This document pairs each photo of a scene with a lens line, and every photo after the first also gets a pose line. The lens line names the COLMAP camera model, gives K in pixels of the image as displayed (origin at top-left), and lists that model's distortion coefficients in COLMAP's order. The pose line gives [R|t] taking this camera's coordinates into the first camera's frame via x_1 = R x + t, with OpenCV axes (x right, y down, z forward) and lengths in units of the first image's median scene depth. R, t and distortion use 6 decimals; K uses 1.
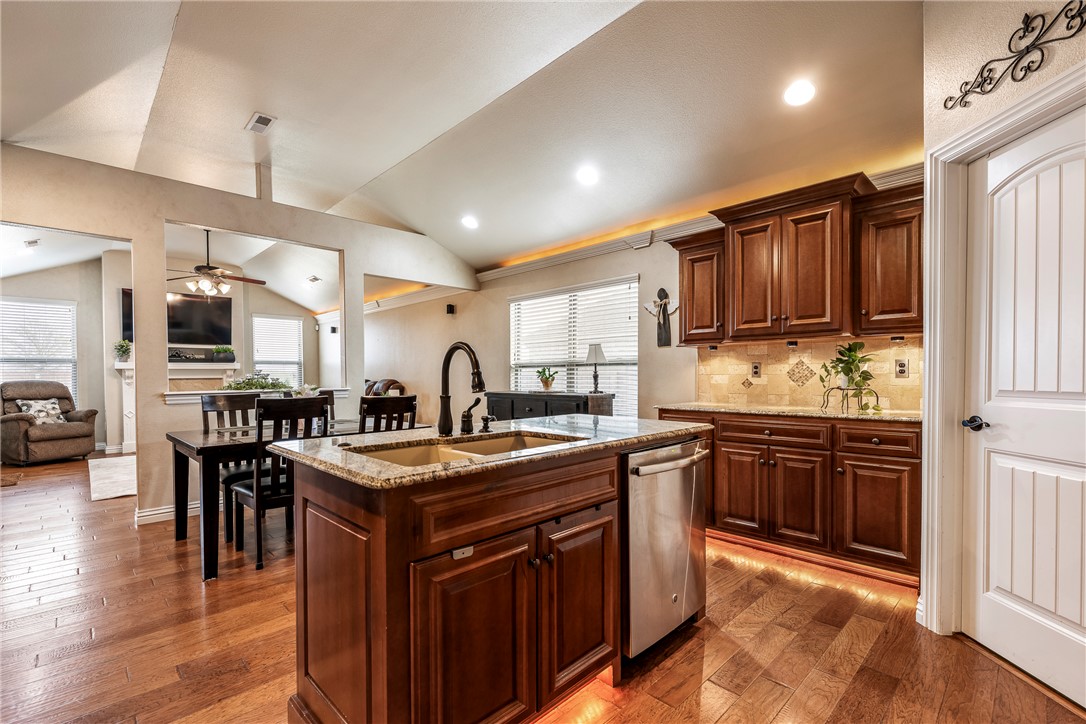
lens RADIAL K [[473.2, 0, 520.3], [0, 473.2, 378.9], [0, 0, 1]] dist [-0.004823, 0.001134]
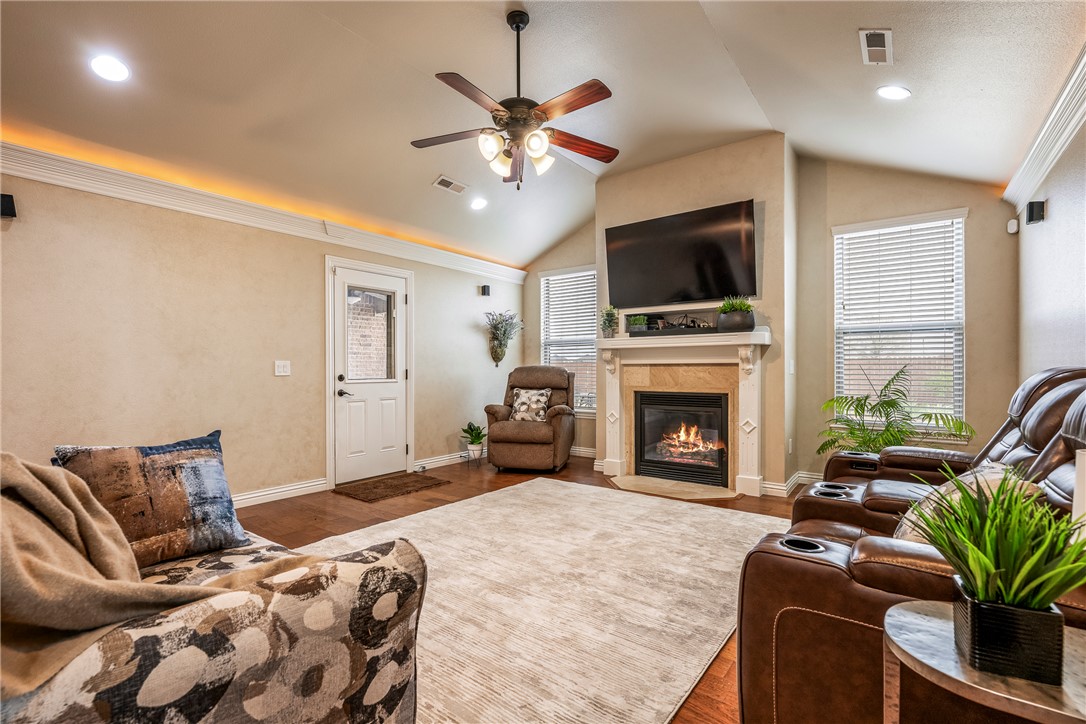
lens RADIAL K [[479.5, 0, 545.6], [0, 479.5, 365.3], [0, 0, 1]] dist [-0.002013, -0.000259]
pose [[0.161501, 0.000527, -0.986872, -0.293352], [-0.013345, 0.999910, -0.001650, 0.006064], [0.986782, 0.013436, 0.161493, 1.249604]]
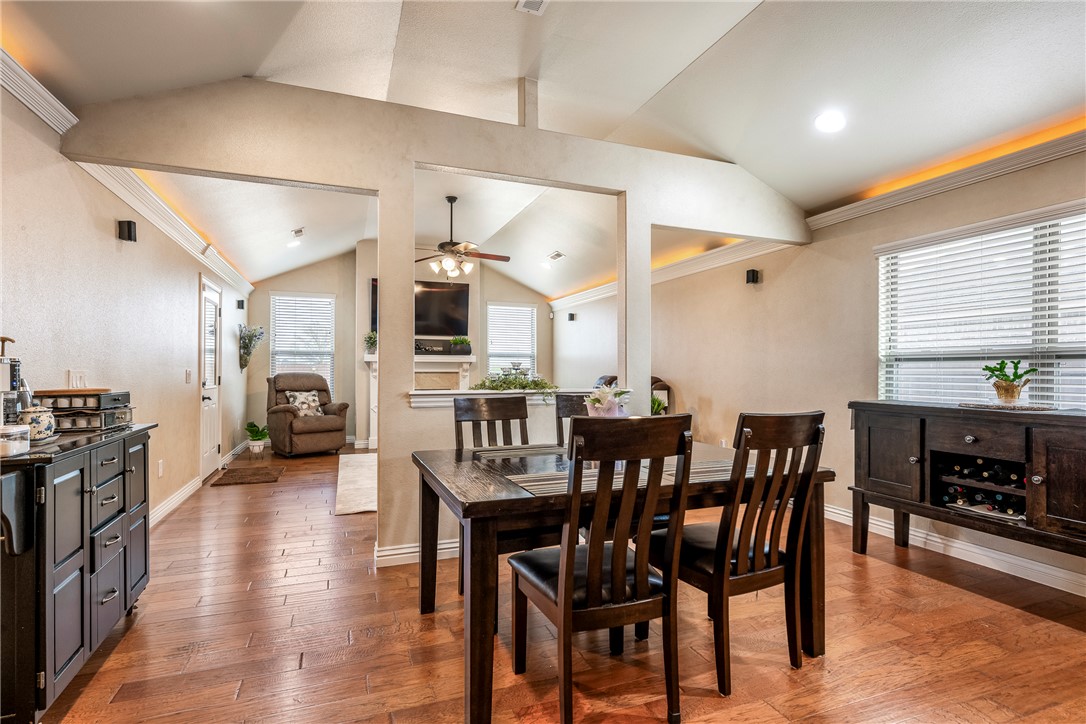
lens RADIAL K [[539.2, 0, 541.5], [0, 539.2, 361.8], [0, 0, 1]] dist [-0.006266, -0.000034]
pose [[0.922388, 0.004650, -0.386236, -0.146942], [-0.014391, 0.999647, -0.022332, -0.001314], [0.385996, 0.026157, 0.922130, 0.185231]]
